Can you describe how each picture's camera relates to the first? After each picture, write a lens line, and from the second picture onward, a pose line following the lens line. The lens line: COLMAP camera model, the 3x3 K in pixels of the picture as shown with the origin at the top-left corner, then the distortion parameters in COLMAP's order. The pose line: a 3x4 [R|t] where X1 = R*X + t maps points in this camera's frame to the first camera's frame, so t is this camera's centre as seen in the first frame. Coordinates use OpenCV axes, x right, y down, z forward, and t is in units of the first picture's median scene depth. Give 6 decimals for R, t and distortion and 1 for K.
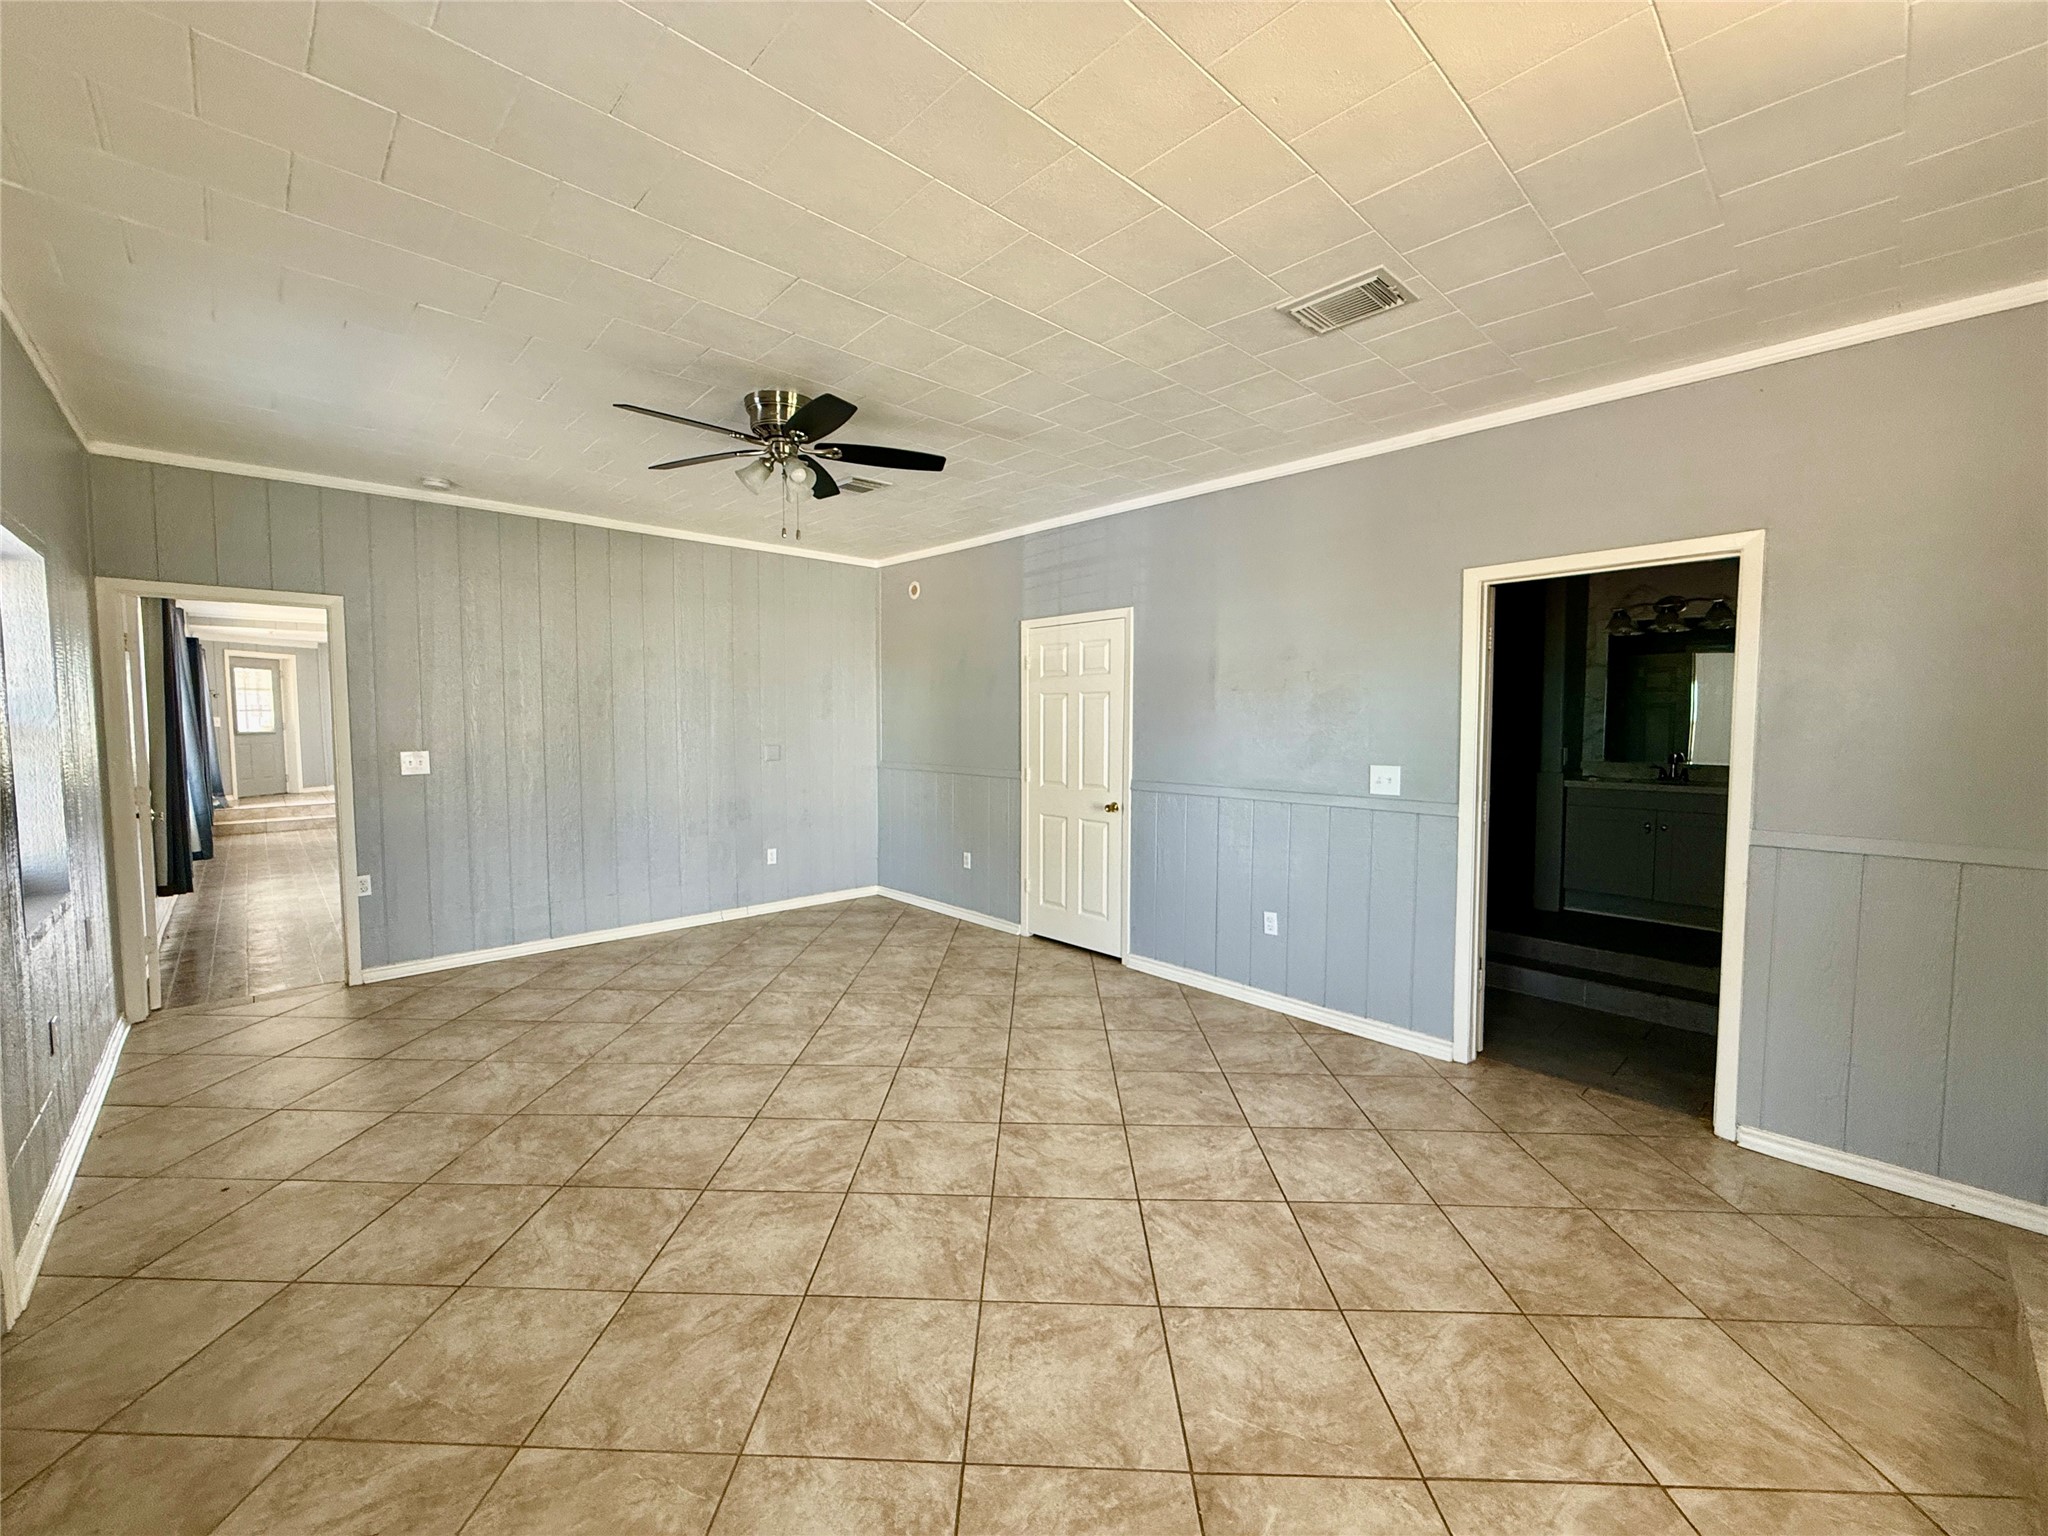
lens RADIAL K [[818.1, 0, 1016.9], [0, 818.1, 767.0], [0, 0, 1]] dist [-0.001067, -0.000010]
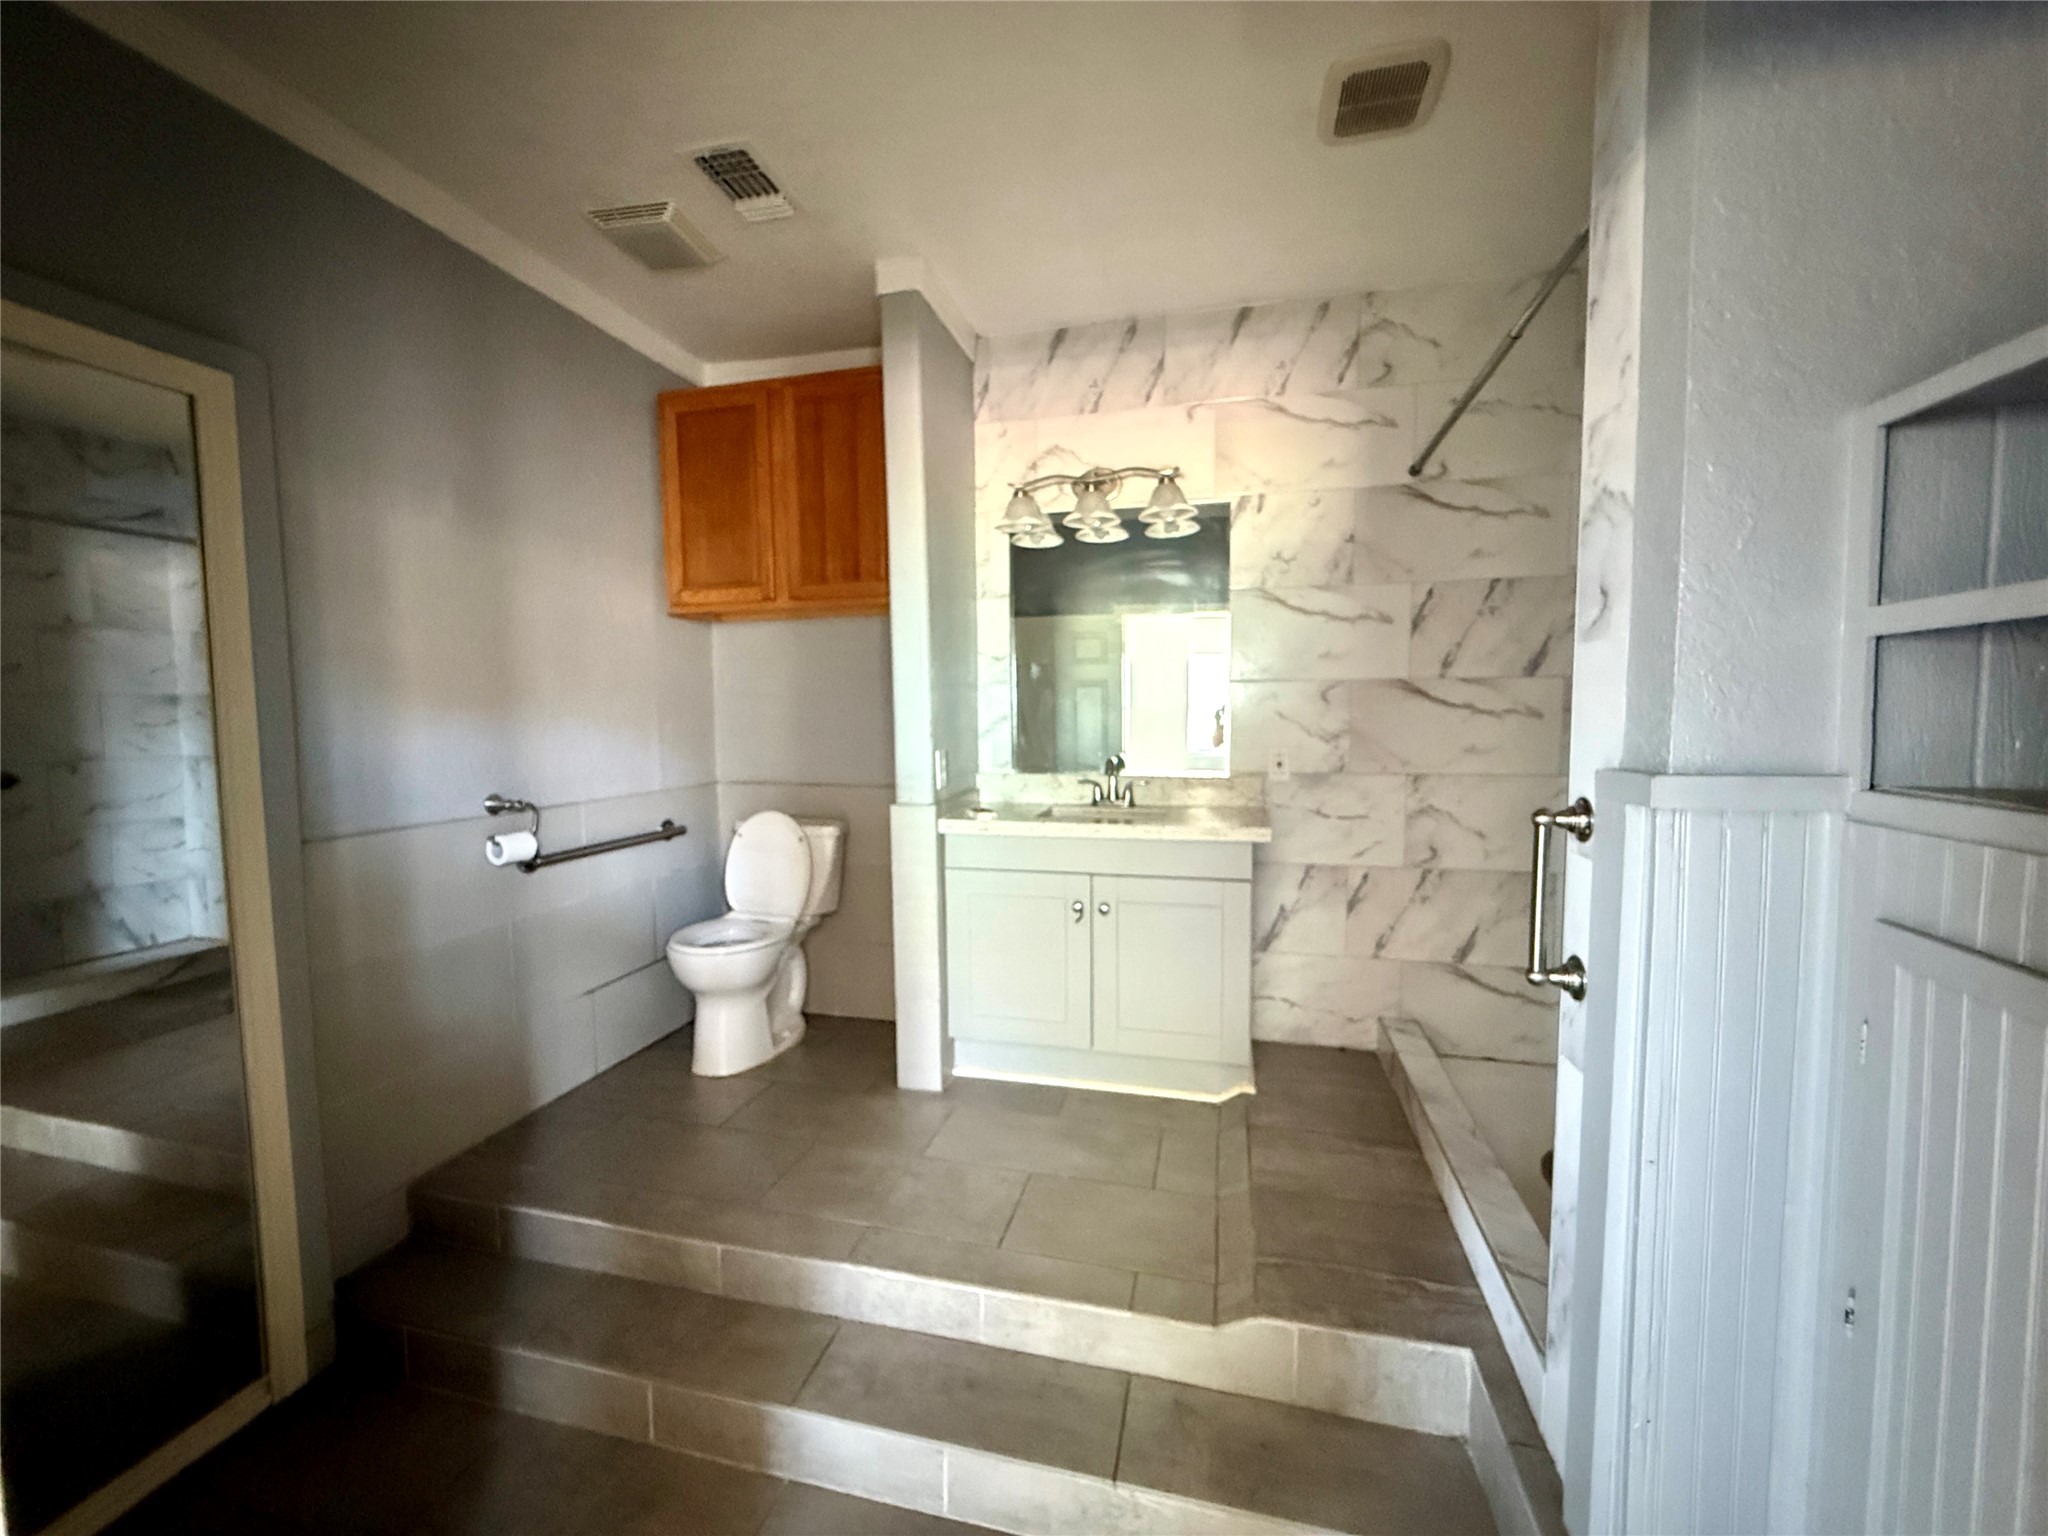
lens RADIAL K [[818.1, 0, 1016.9], [0, 818.1, 767.0], [0, 0, 1]] dist [-0.001067, -0.000010]
pose [[0.839281, -0.047505, 0.541619, 0.442961], [0.042021, 0.998863, 0.022494, -0.023996], [-0.542072, 0.003881, 0.840323, 0.561426]]
